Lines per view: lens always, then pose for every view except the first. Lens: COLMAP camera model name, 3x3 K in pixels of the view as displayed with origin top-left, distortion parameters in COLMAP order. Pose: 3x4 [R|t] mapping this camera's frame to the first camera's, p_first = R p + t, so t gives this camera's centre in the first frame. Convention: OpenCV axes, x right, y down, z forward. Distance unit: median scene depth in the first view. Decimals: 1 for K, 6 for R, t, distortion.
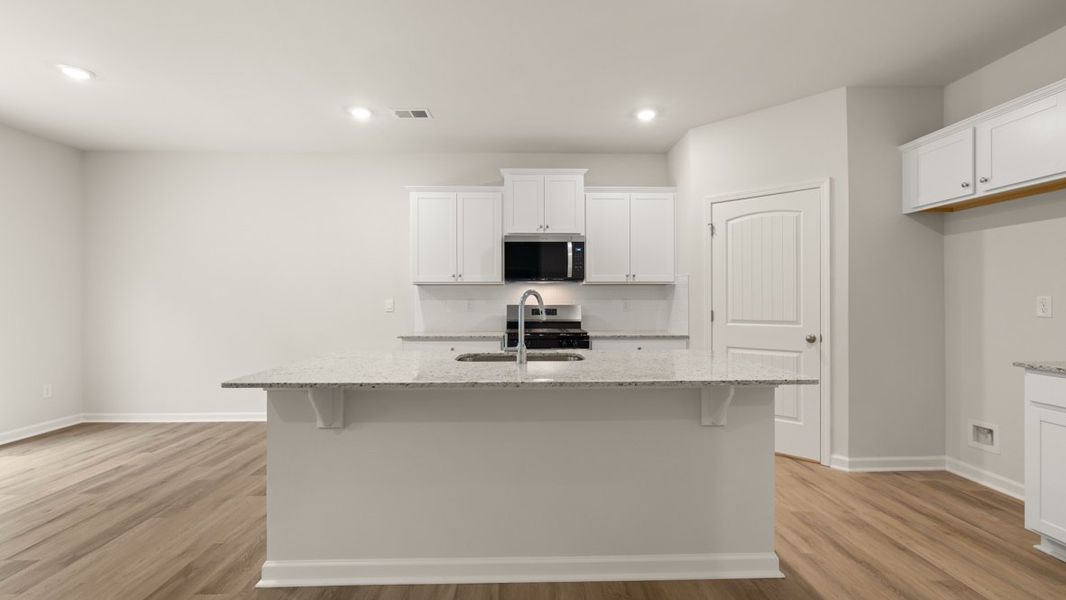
lens RADIAL K [[464.0, 0, 533.7], [0, 464.0, 304.1], [0, 0, 1]] dist [-0.007057, 0.001572]
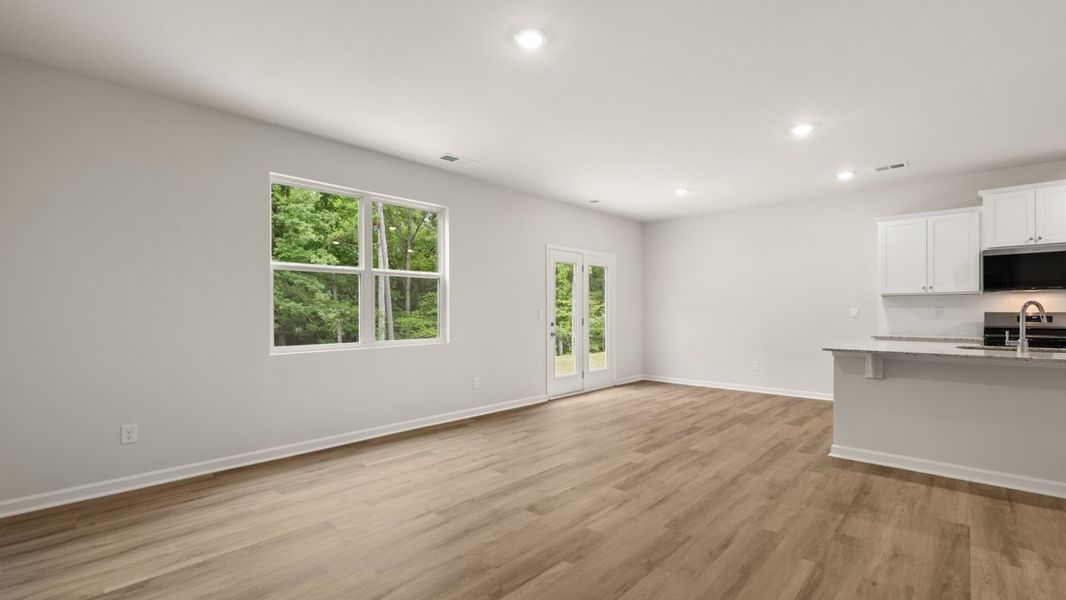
lens RADIAL K [[464.0, 0, 528.0], [0, 464.0, 314.7], [0, 0, 1]] dist [-0.007057, 0.001572]
pose [[0.707373, 0.004170, -0.706828, -0.057474], [-0.000100, 0.999983, 0.005800, 0.001612], [0.706840, -0.004032, 0.707362, -0.624127]]
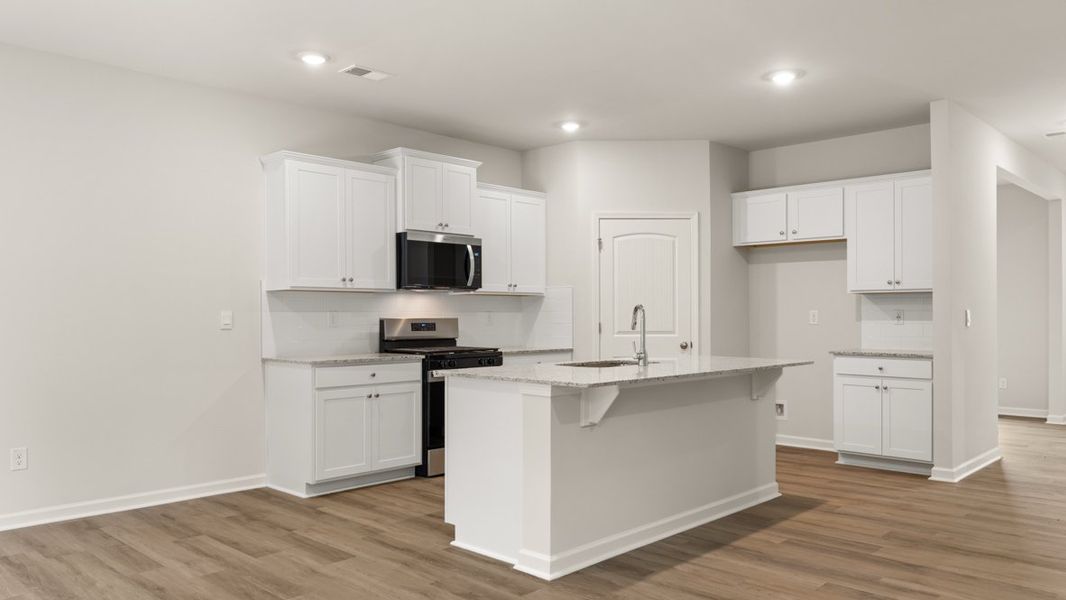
lens RADIAL K [[767.3, 0, 546.2], [0, 767.3, 319.4], [0, 0, 1]] dist [0.011581, -0.002680]
pose [[0.708013, -0.003683, 0.706190, -0.905368], [0.003832, 0.999992, 0.001374, 0.003261], [-0.706189, 0.001734, 0.708021, -0.122868]]
